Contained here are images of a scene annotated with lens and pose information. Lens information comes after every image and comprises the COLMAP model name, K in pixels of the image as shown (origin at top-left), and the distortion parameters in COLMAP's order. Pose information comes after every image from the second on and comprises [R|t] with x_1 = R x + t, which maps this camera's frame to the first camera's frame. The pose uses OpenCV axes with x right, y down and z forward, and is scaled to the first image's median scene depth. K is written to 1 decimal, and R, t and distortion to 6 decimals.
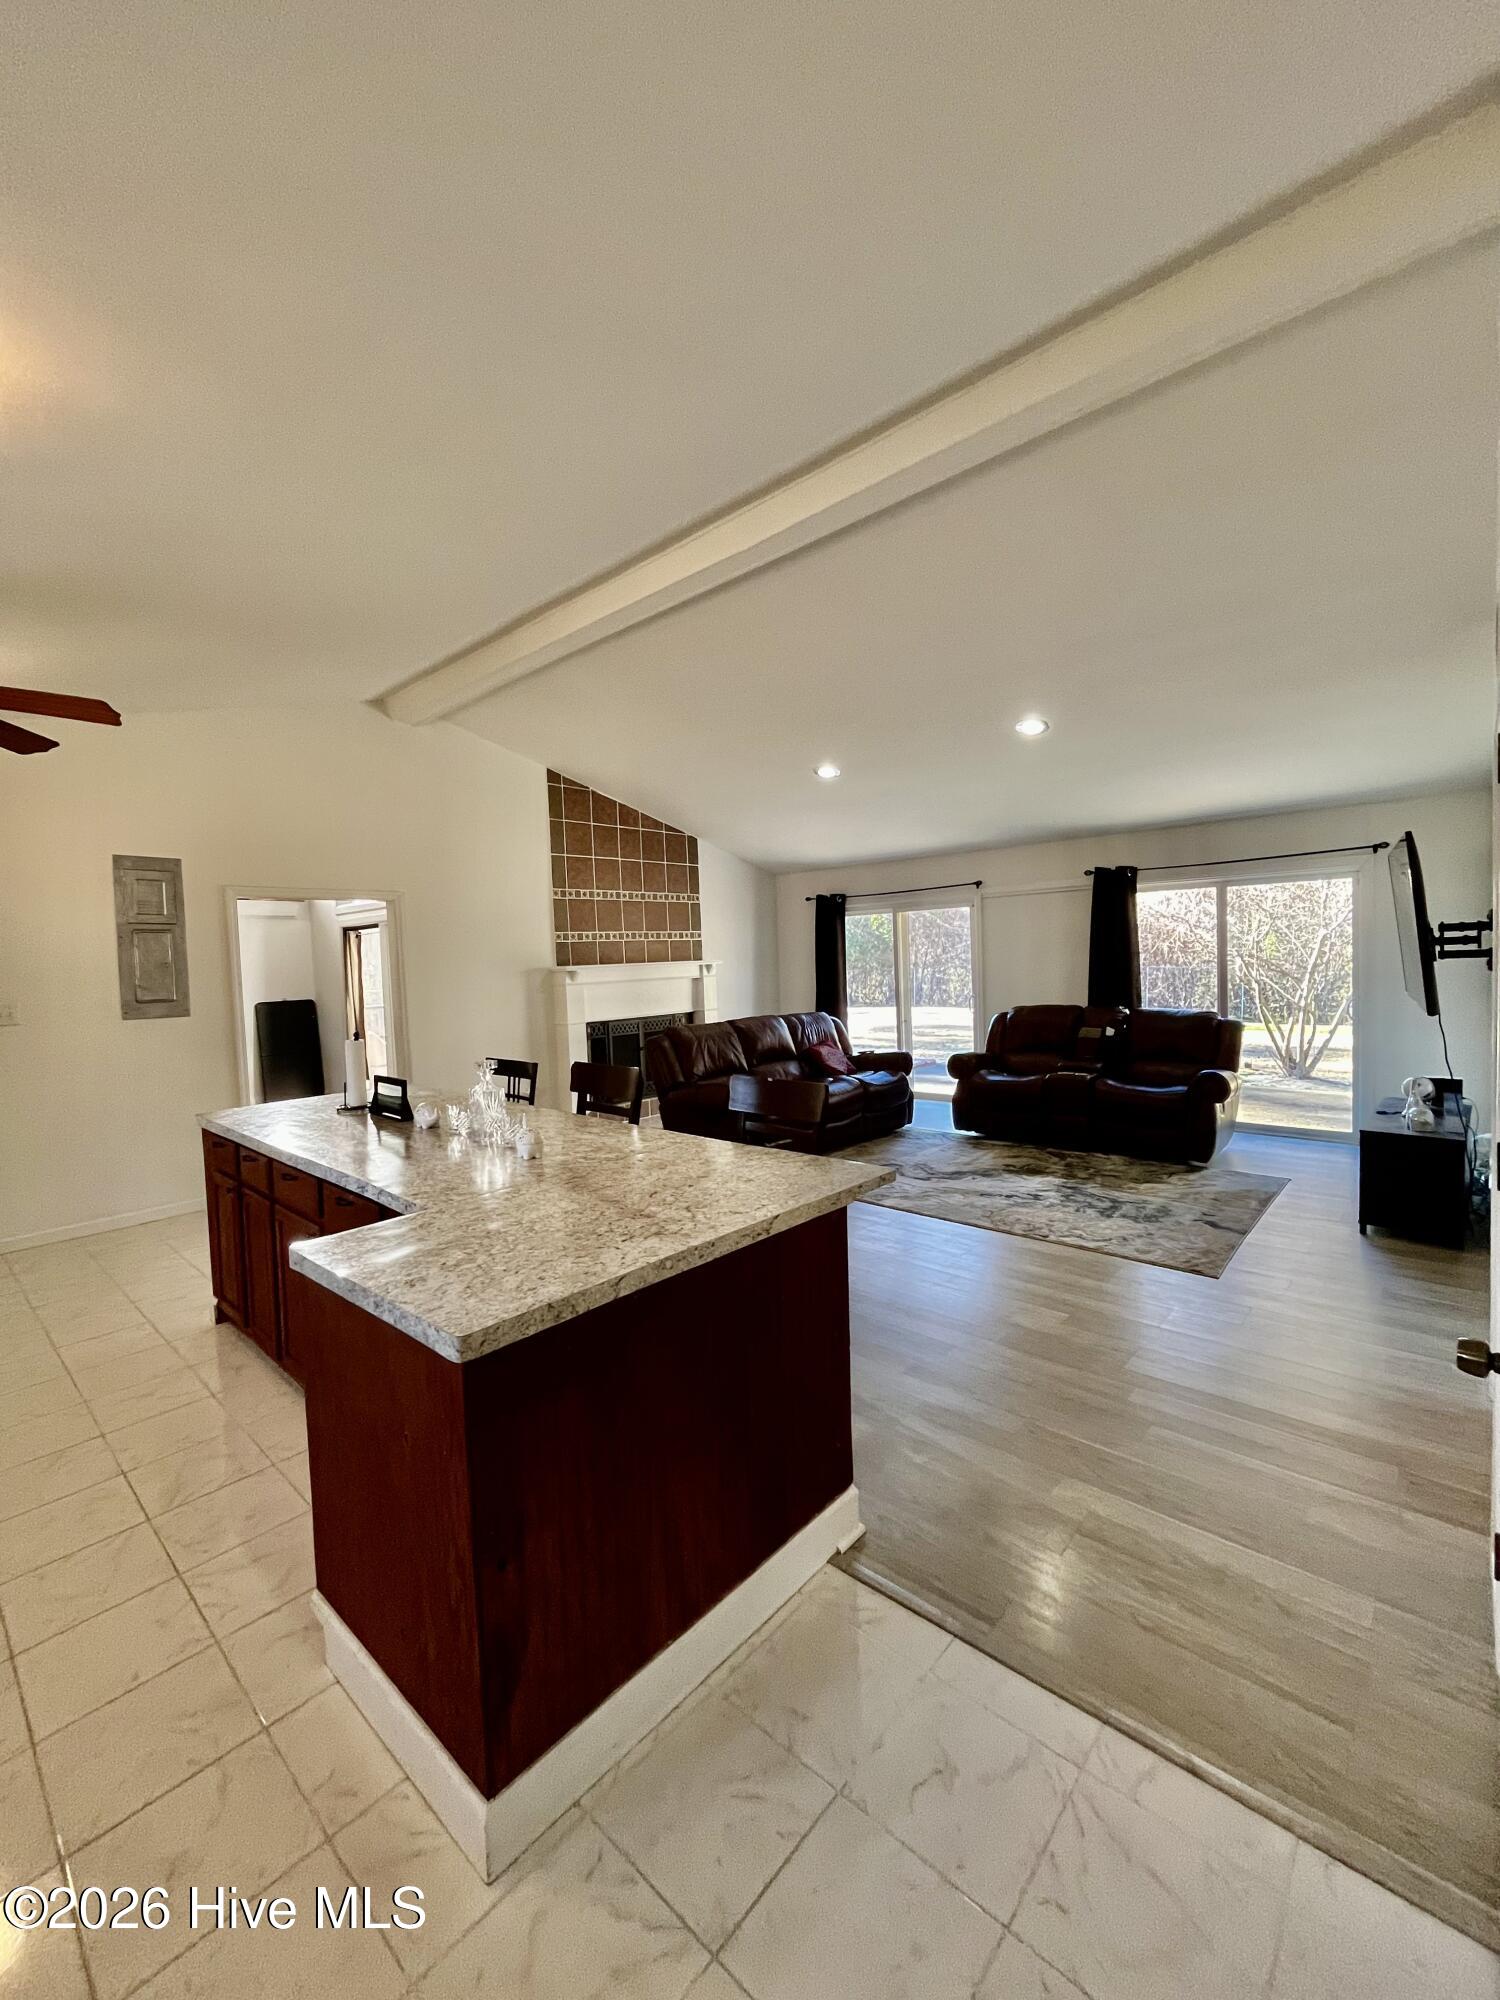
lens RADIAL K [[808.1, 0, 751.3], [0, 808.1, 998.3], [0, 0, 1]] dist [-0.001416, -0.000208]
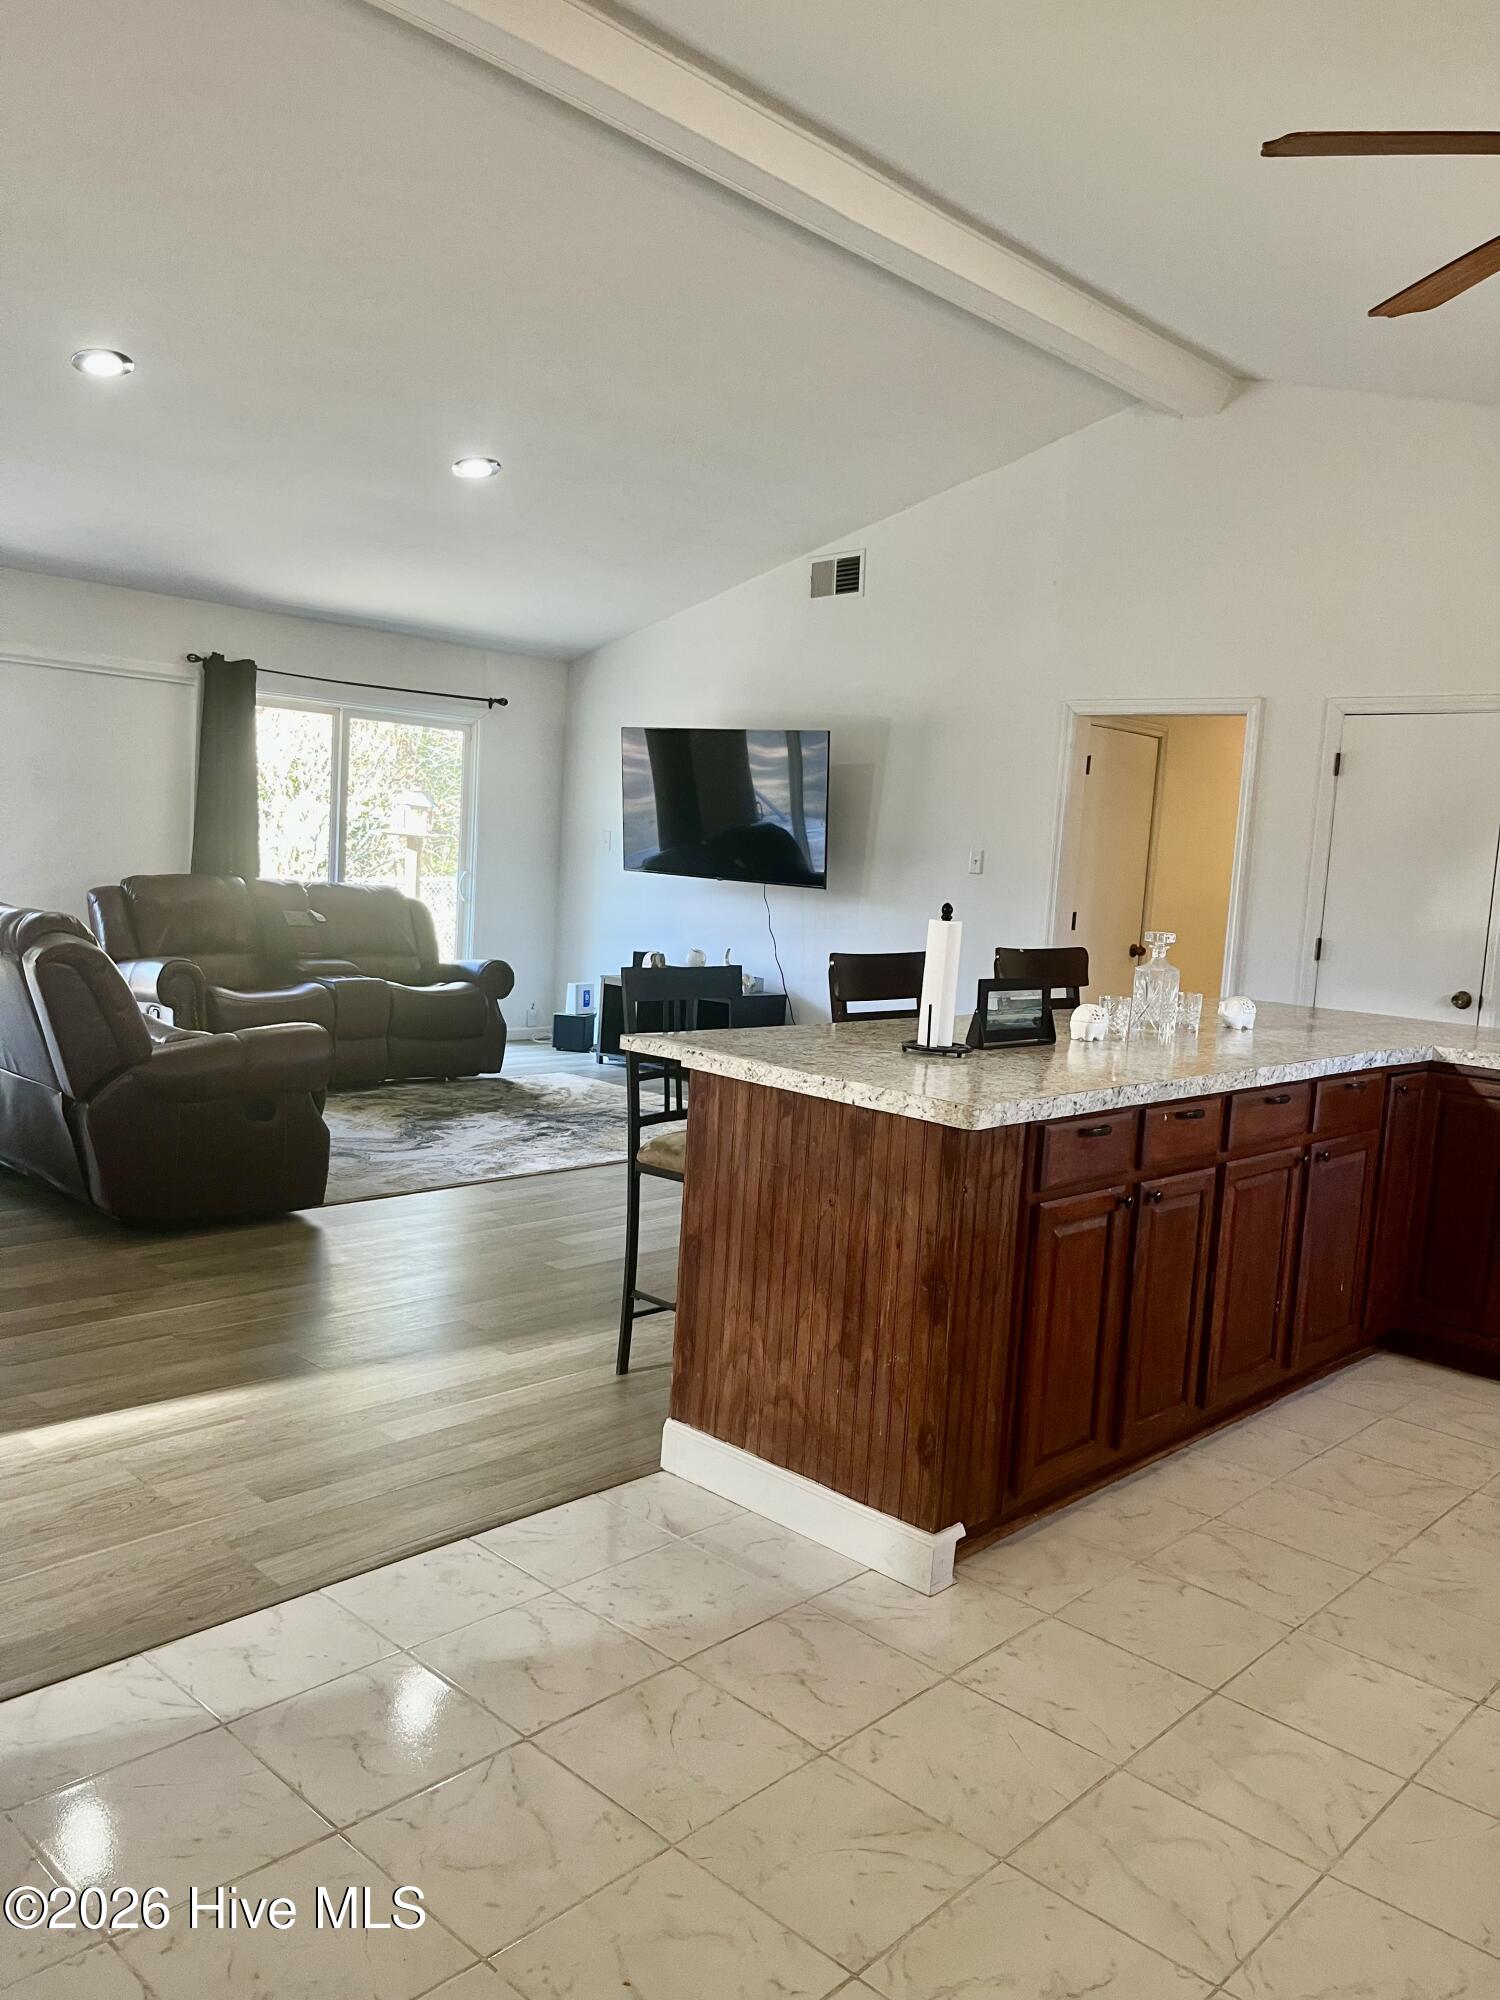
lens RADIAL K [[1531.6, 0, 740.0], [0, 1531.6, 1031.4], [0, 0, 1]] dist [0.088852, 0.001706]
pose [[0.023213, -0.094477, 0.995256, -1.485417], [-0.011949, 0.995427, 0.094772, 0.012068], [-0.999659, -0.014093, 0.021978, 1.113055]]
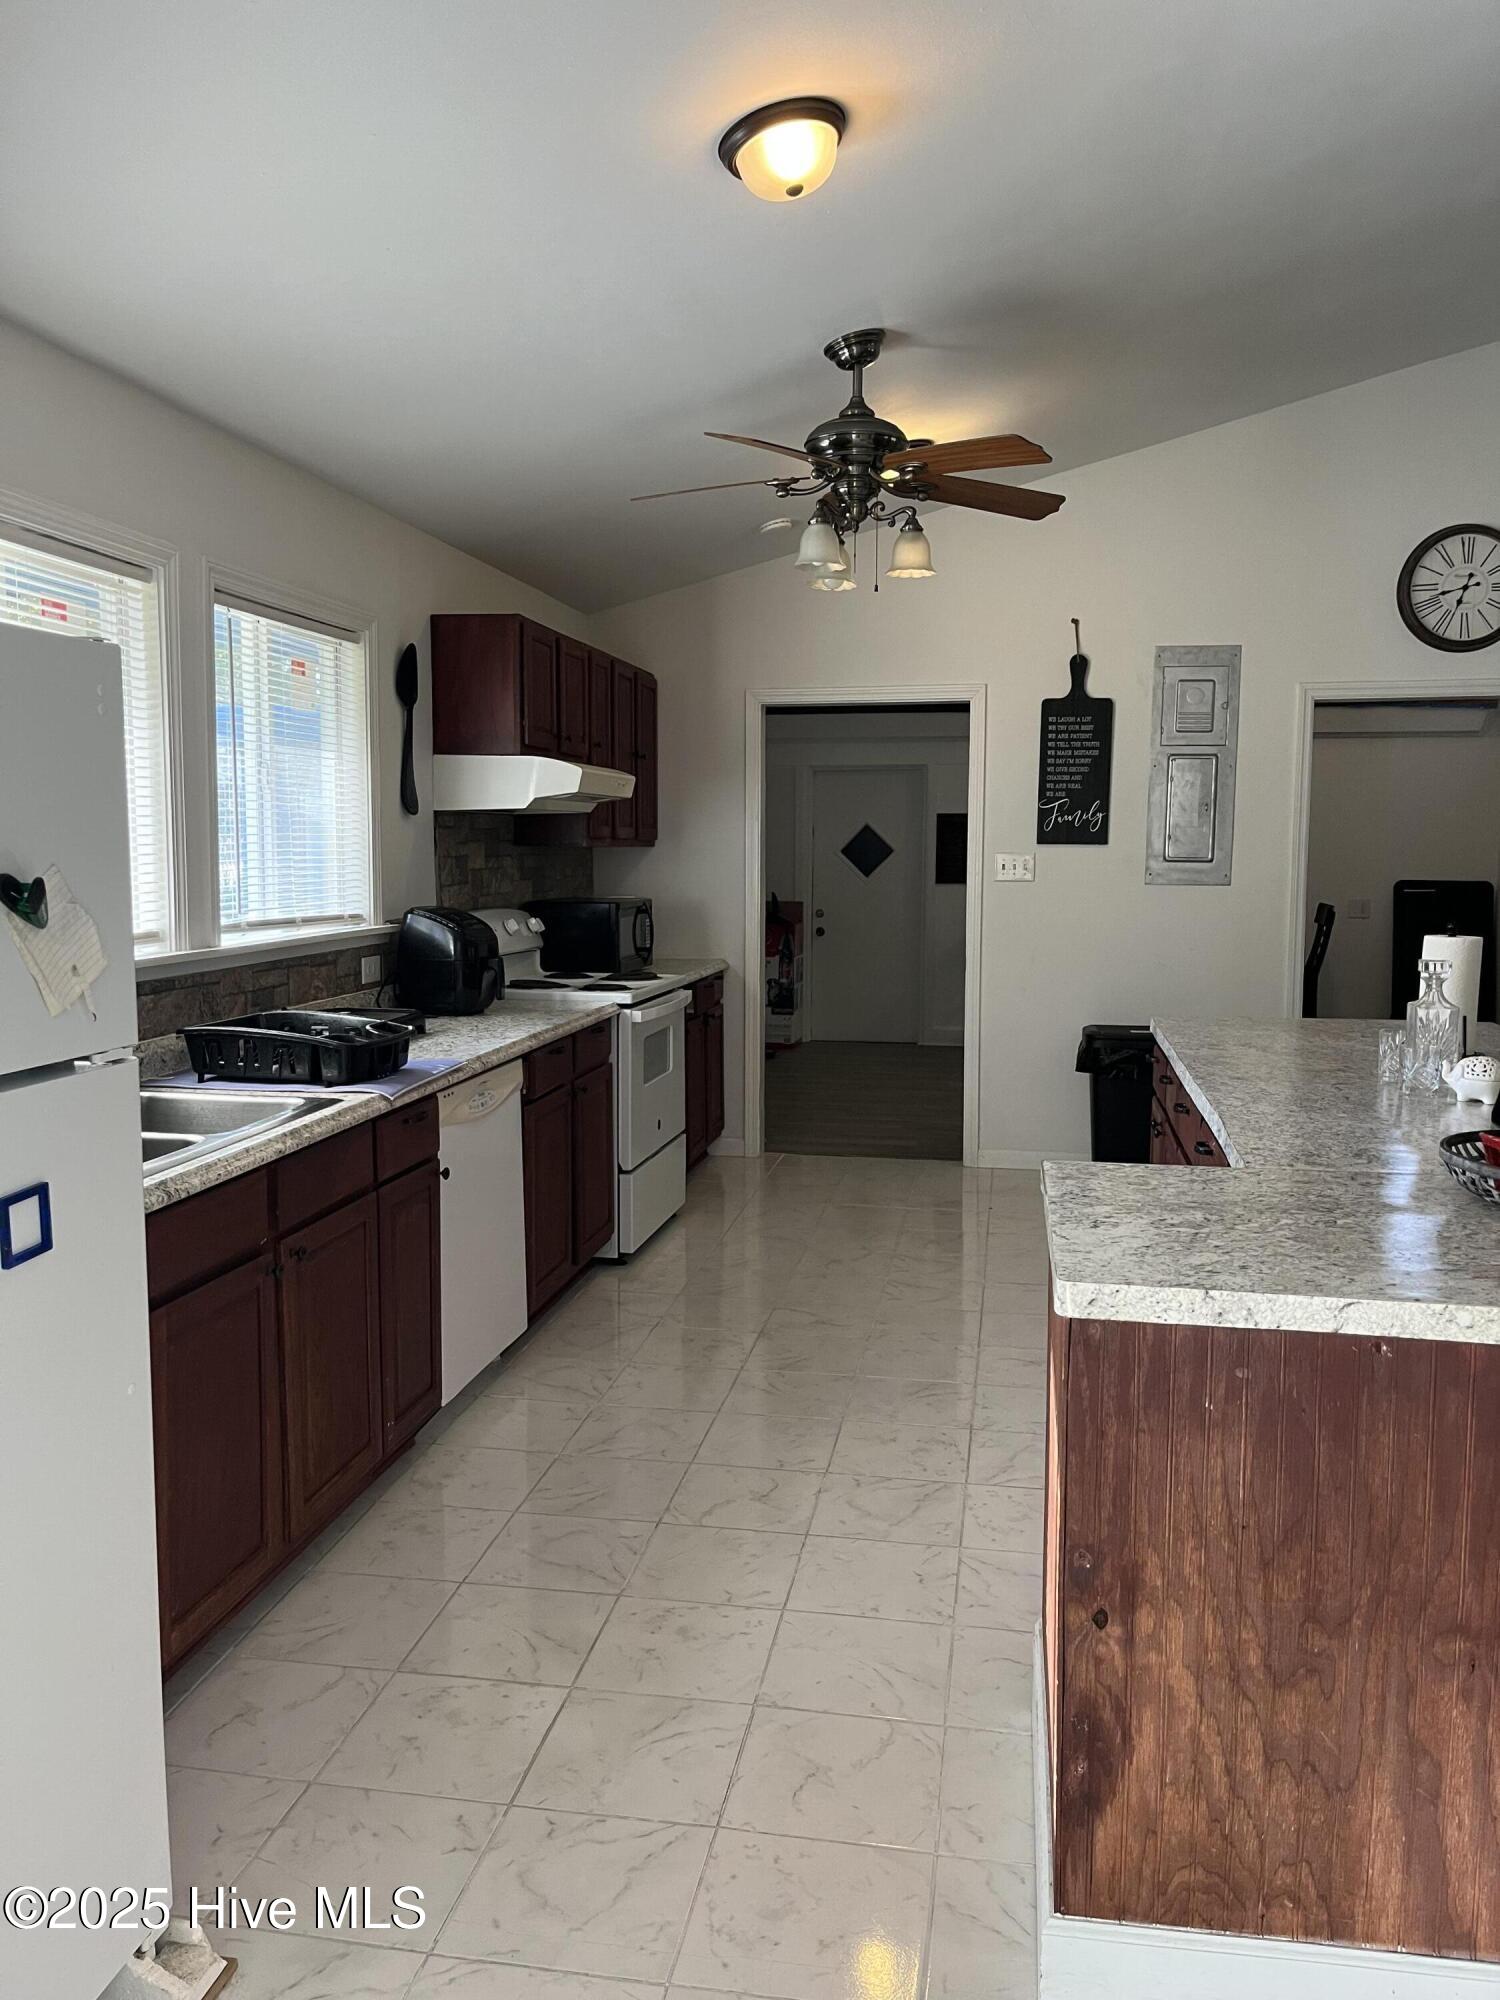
lens RADIAL K [[1509.7, 0, 763.0], [0, 1509.7, 992.2], [0, 0, 1]] dist [0.054988, -0.058527]
pose [[0.532356, 0.117546, -0.838320, 0.156419], [-0.062960, 0.993067, 0.099263, 0.009202], [0.844176, -0.000062, 0.536066, 0.006456]]
